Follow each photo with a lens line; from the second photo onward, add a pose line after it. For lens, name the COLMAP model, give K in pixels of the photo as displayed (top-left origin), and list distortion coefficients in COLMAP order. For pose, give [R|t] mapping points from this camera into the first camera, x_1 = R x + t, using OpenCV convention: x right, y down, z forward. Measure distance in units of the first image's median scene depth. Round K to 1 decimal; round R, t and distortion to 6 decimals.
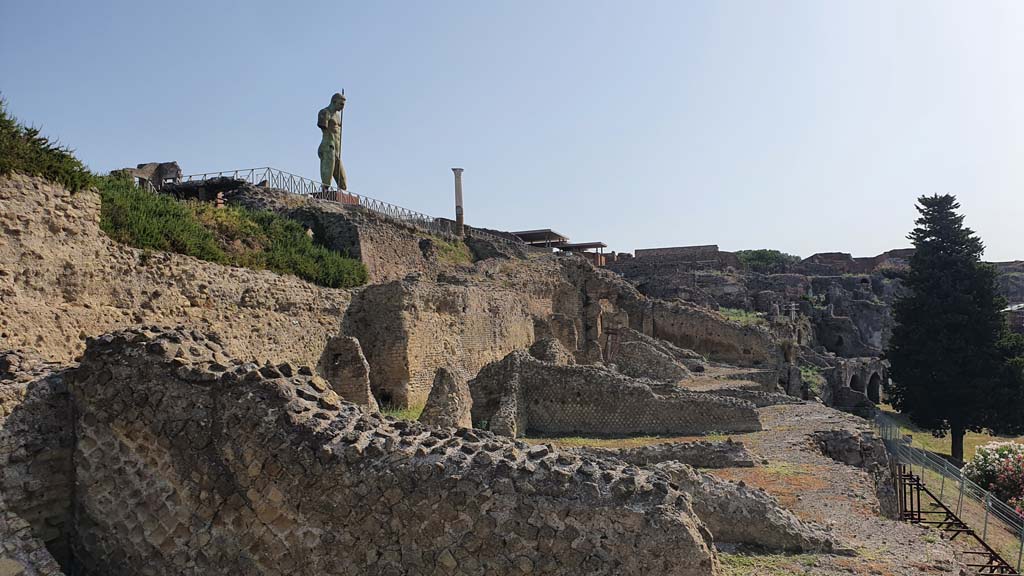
lens RADIAL K [[789.7, 0, 516.5], [0, 789.7, 288.6], [0, 0, 1]] dist [0.053356, -0.008009]
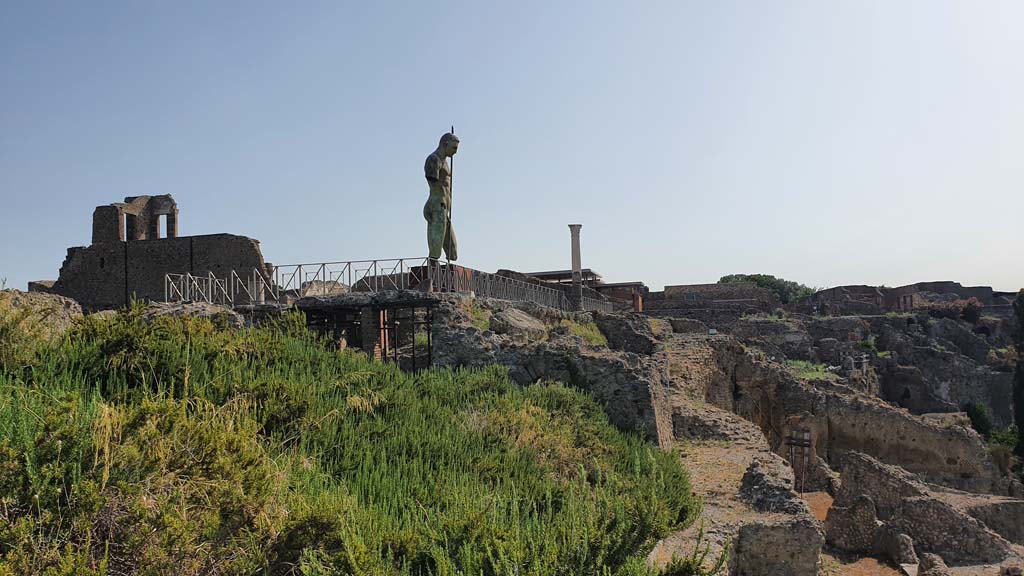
lens RADIAL K [[789.7, 0, 501.8], [0, 789.7, 299.1], [0, 0, 1]] dist [0.053356, -0.008009]
pose [[0.999125, 0.000779, 0.041817, -0.183155], [-0.000673, 0.999996, -0.002561, -0.076537], [-0.041819, 0.002530, 0.999122, 0.217851]]
